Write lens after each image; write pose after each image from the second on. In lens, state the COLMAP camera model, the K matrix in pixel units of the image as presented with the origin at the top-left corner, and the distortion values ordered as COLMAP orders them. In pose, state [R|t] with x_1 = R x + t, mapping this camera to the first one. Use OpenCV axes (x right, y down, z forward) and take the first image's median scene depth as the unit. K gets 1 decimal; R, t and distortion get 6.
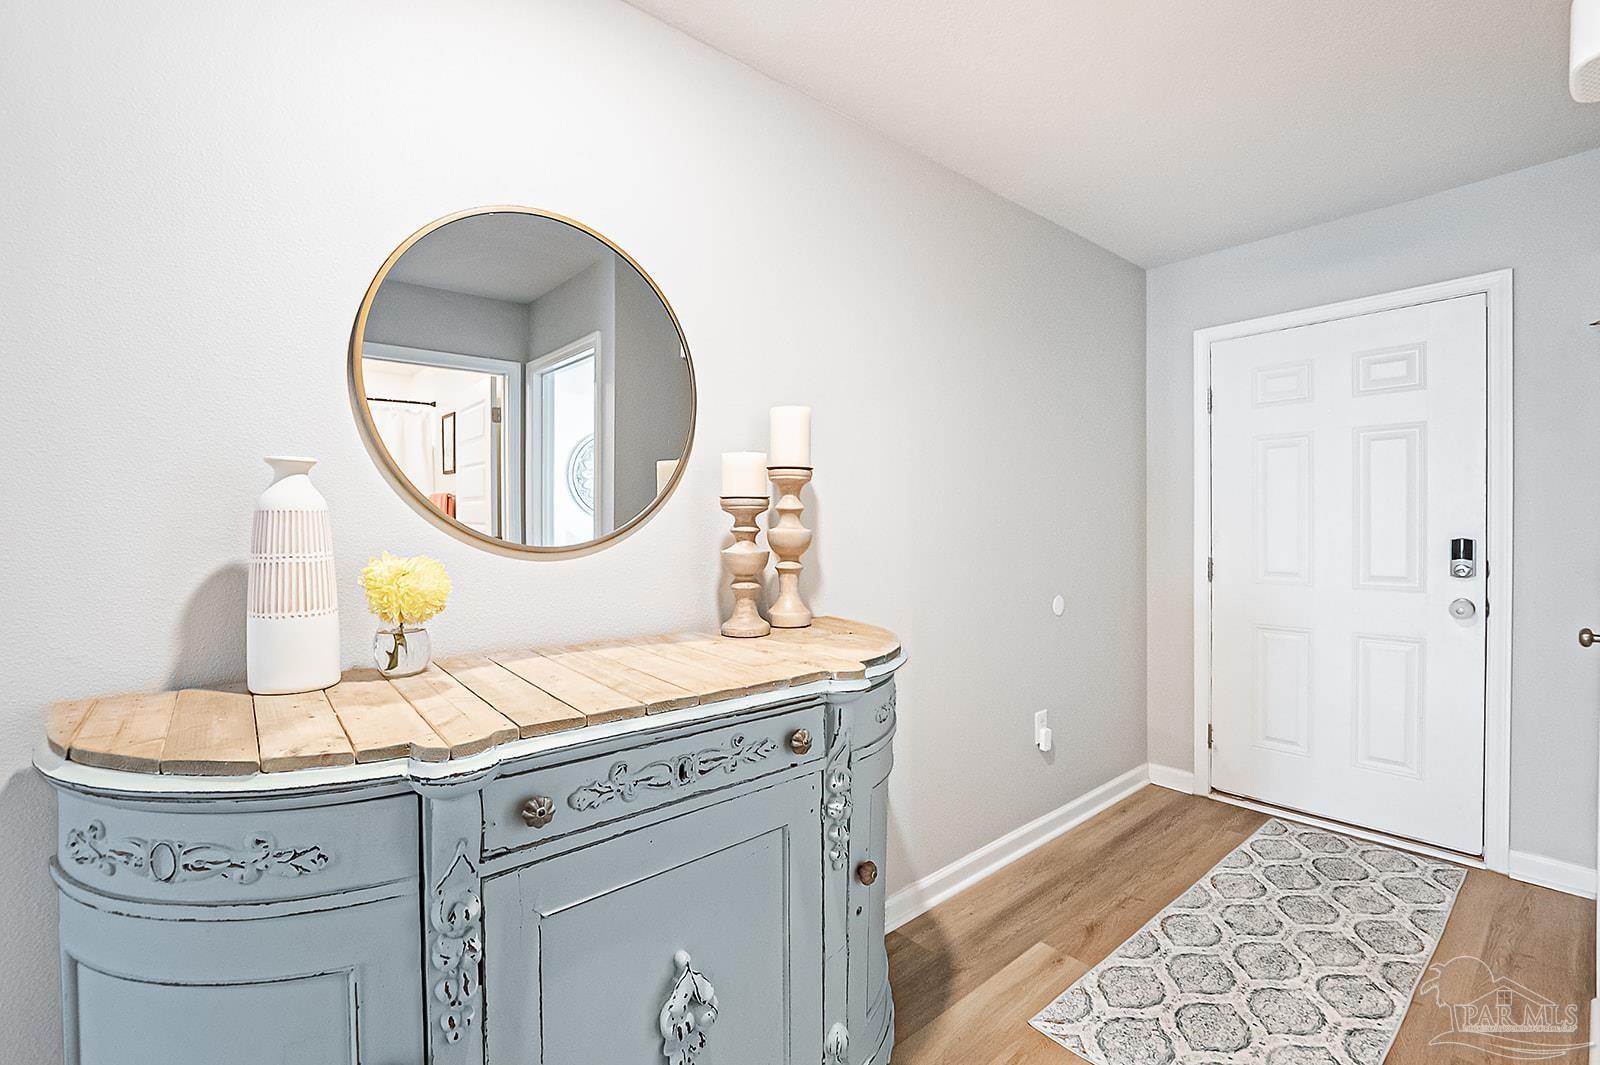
lens RADIAL K [[716.7, 0, 800.7], [0, 716.7, 529.2], [0, 0, 1]] dist [-0.017352, 0.000962]
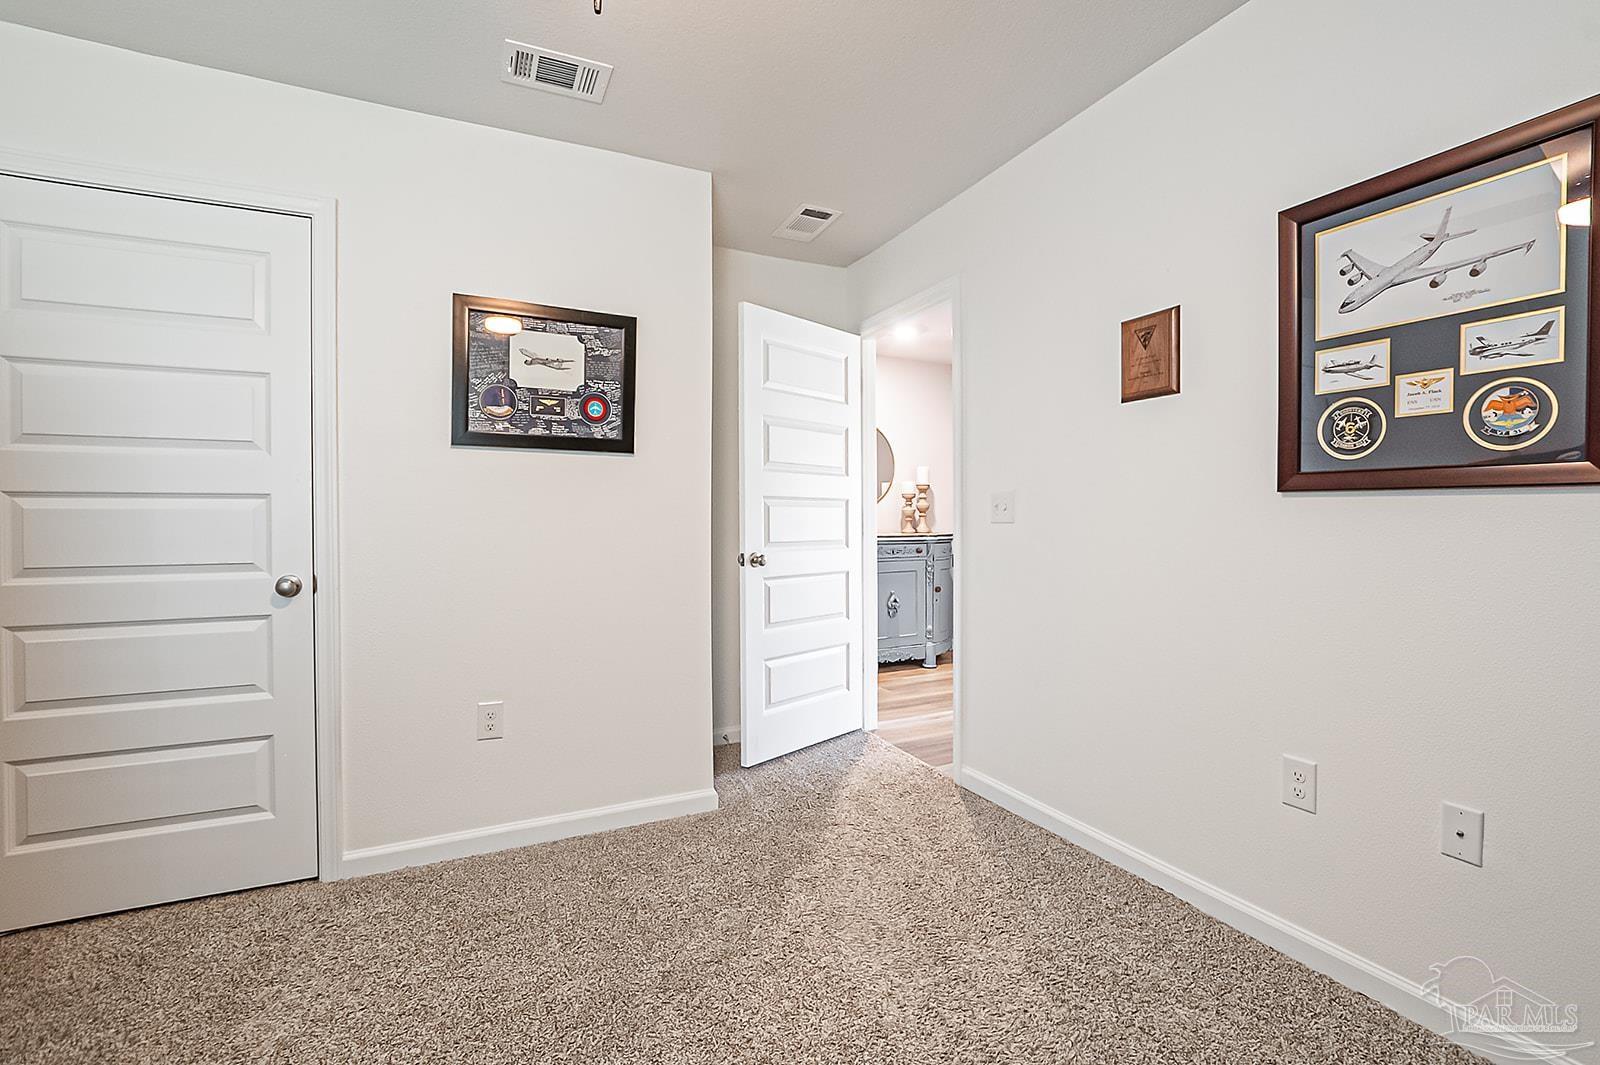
lens RADIAL K [[716.7, 0, 794.6], [0, 716.7, 526.9], [0, 0, 1]] dist [-0.017352, 0.000962]
pose [[0.966421, 0.009758, -0.256777, 0.287533], [-0.007363, 0.999920, 0.010287, 0.085900], [0.256857, -0.008051, 0.966416, -2.571036]]
